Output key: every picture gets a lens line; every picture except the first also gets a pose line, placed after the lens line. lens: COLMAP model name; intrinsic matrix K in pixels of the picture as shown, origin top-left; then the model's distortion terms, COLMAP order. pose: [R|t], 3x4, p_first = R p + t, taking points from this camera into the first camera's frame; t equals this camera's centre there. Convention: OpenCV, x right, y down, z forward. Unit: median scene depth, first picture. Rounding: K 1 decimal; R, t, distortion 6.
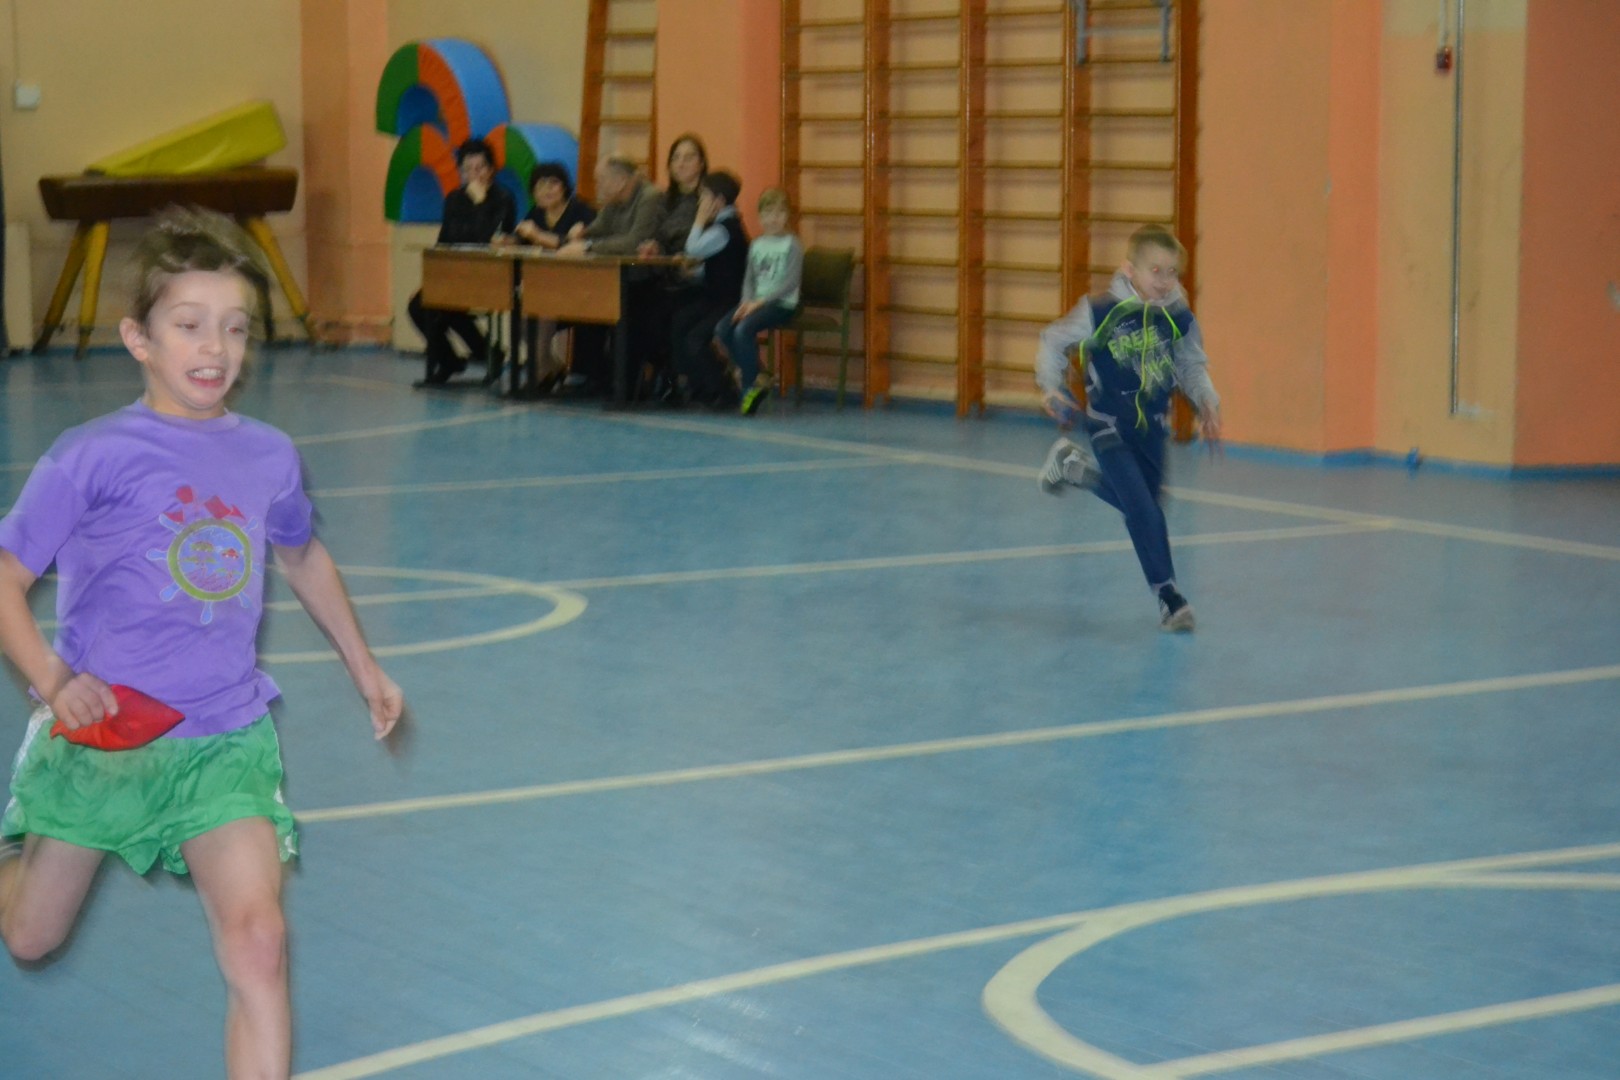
lens RADIAL K [[3669.1, 0, 798.0], [0, 3669.1, 525.2], [0, 0, 1]] dist [0.039967, 0.000000]
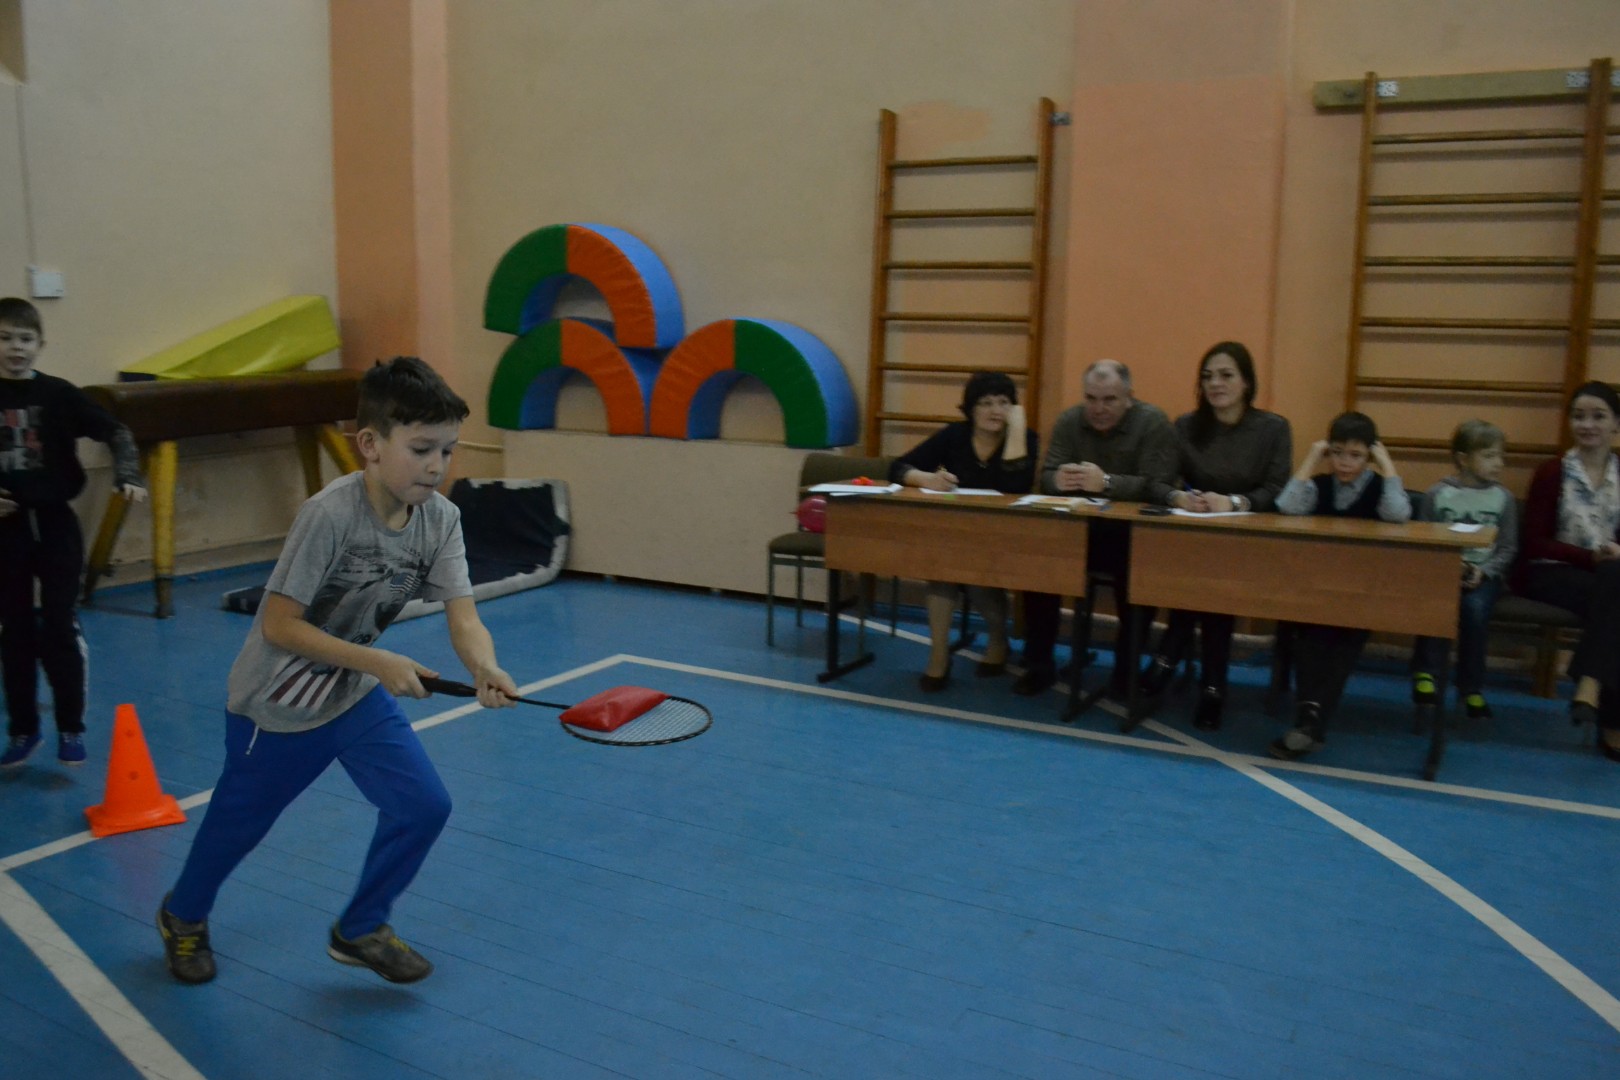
lens RADIAL K [[1293.0, 0, 815.1], [0, 1293.0, 581.0], [0, 0, 1]] dist [-0.084708, 0.011467]
pose [[0.883526, -0.076622, 0.462073, -0.195624], [0.037215, 0.994894, 0.093817, -0.072978], [-0.466902, -0.065693, 0.881866, 0.691067]]
